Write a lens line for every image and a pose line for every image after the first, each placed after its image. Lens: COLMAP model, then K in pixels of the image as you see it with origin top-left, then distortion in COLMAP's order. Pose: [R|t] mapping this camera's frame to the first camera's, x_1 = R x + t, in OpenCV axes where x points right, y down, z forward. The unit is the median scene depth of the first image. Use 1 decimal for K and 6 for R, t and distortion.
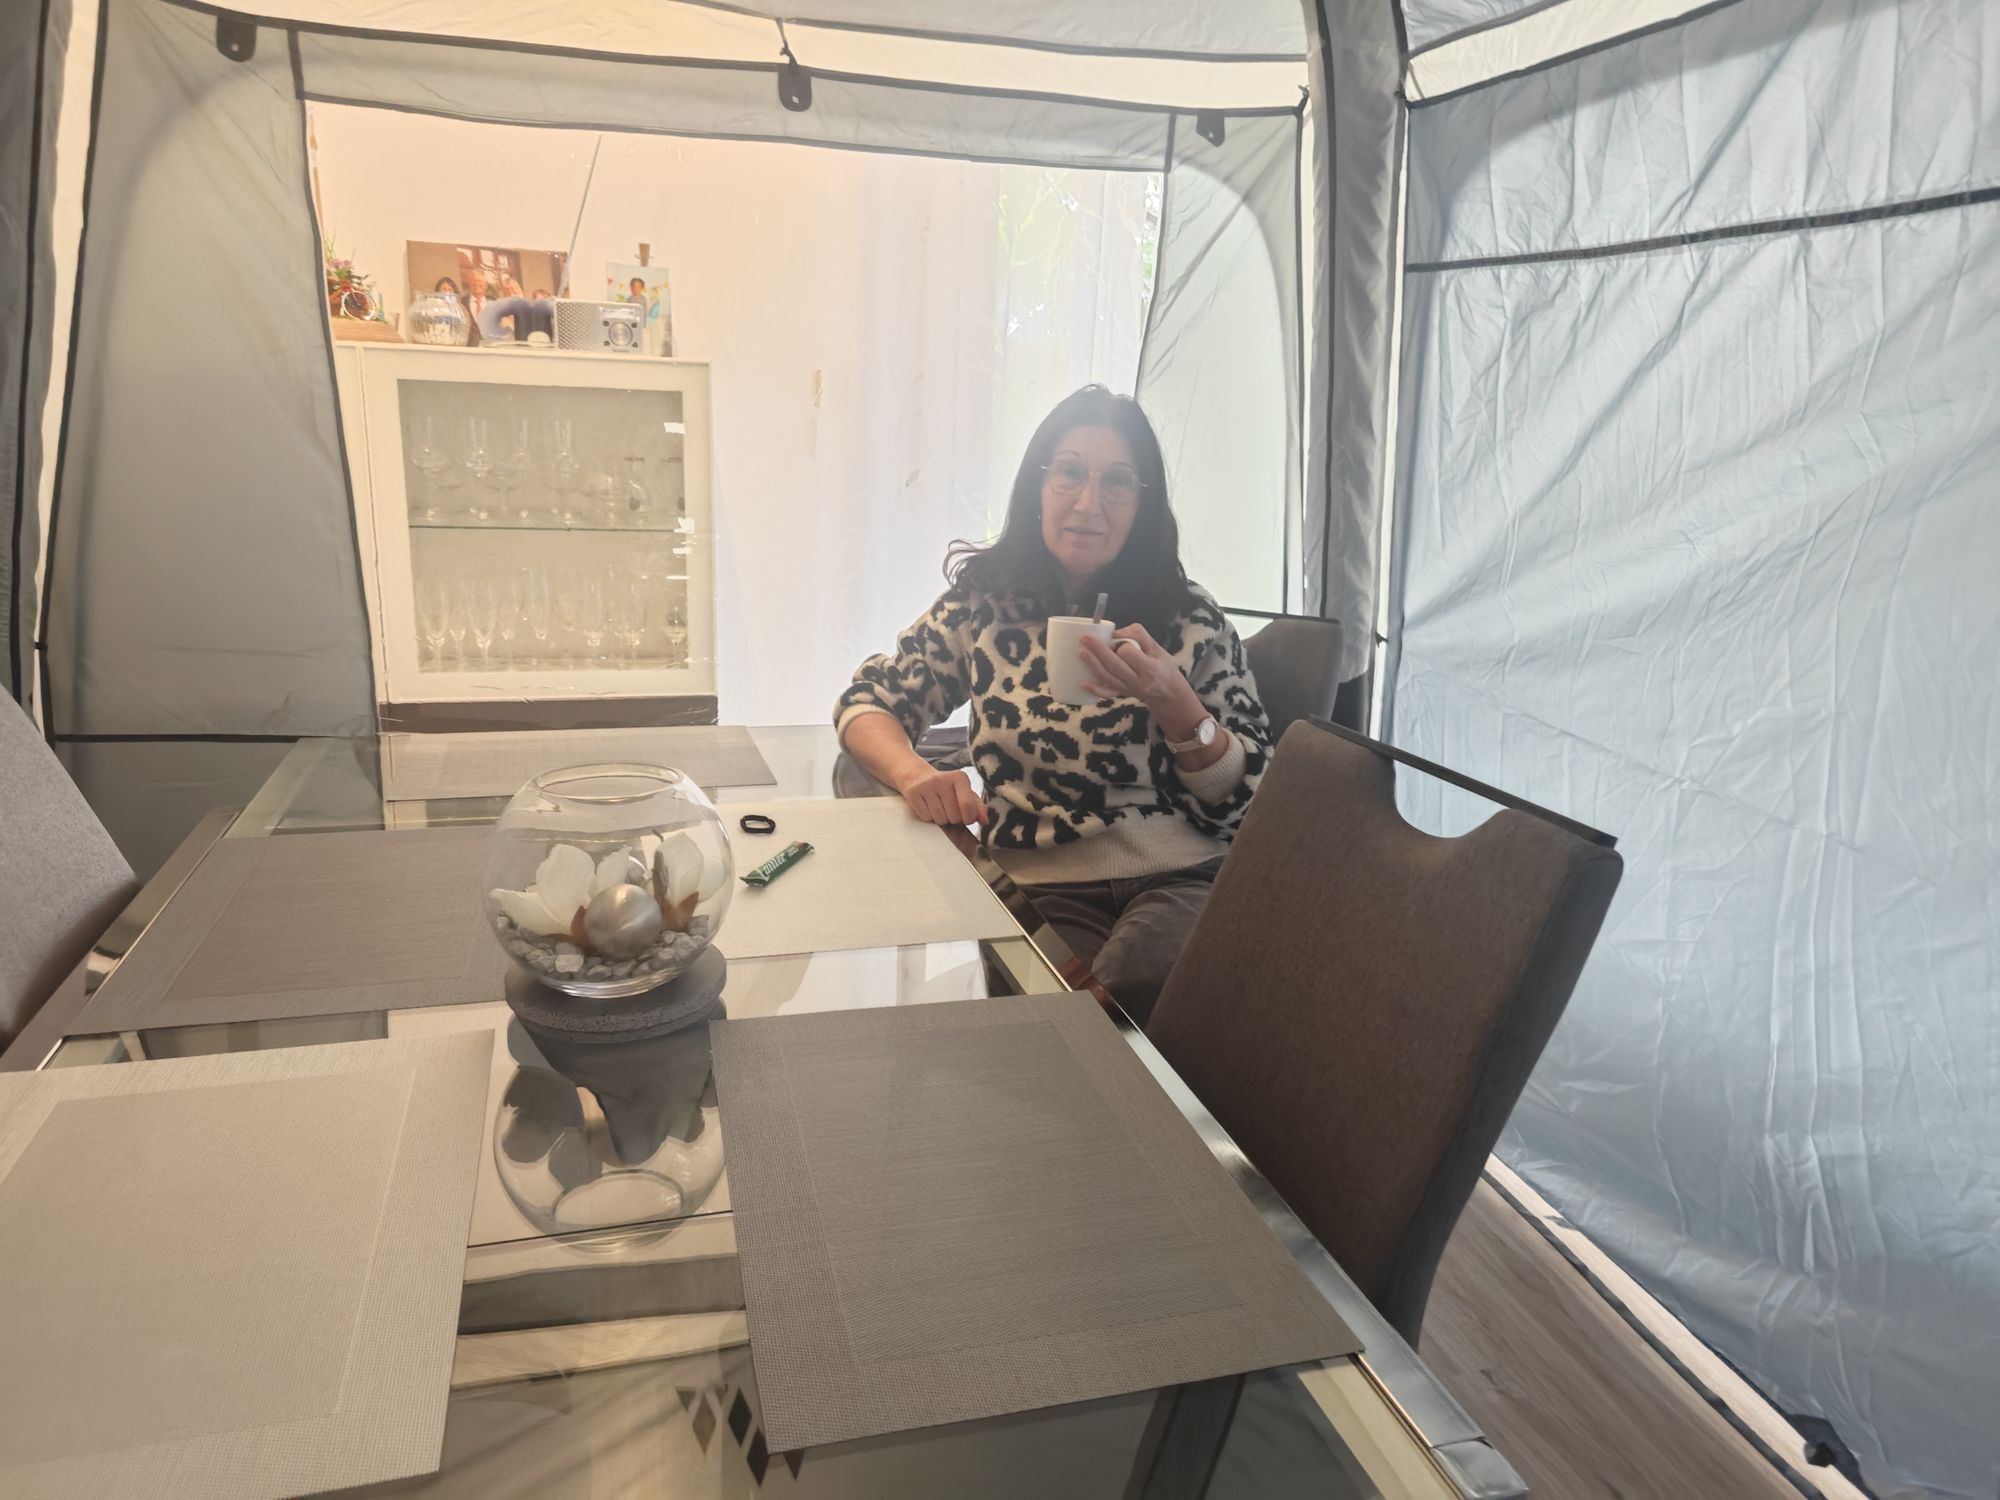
lens RADIAL K [[1349.5, 0, 1008.6], [0, 1349.5, 700.5], [0, 0, 1]] dist [0.038466, -0.028580]
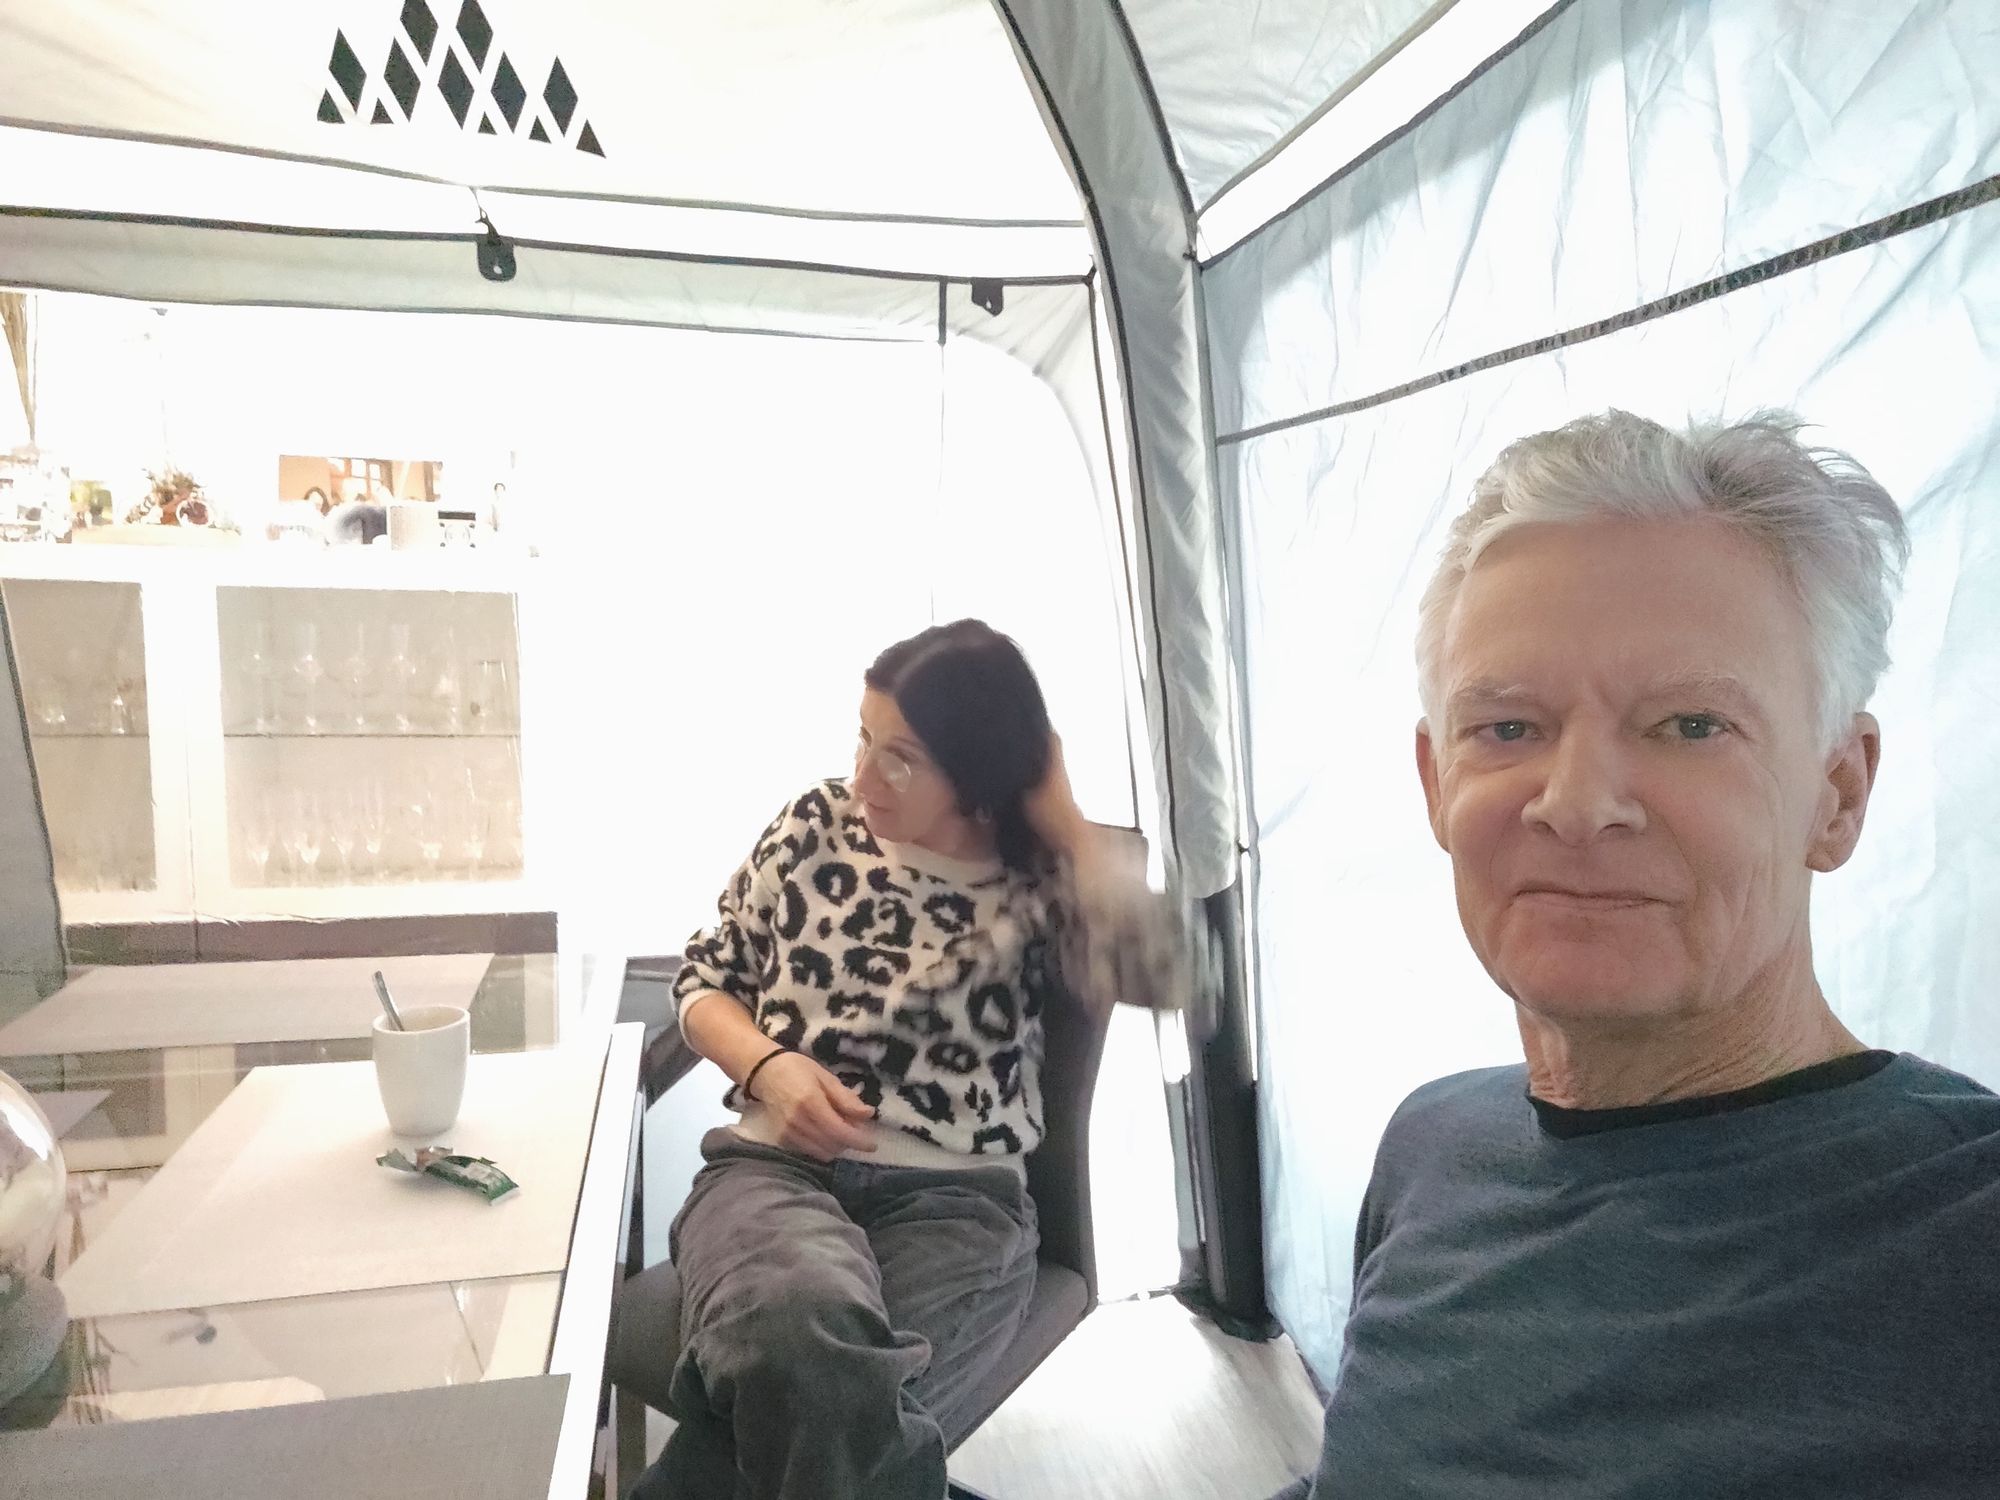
lens RADIAL K [[1230.9, 0, 1042.0], [0, 1230.9, 715.0], [0, 0, 1]] dist [-0.011241, 0.003604]
pose [[0.998663, -0.010828, -0.050546, 0.224072], [0.003865, 0.990719, -0.135873, -0.027938], [0.051548, 0.135496, 0.989436, 0.216585]]
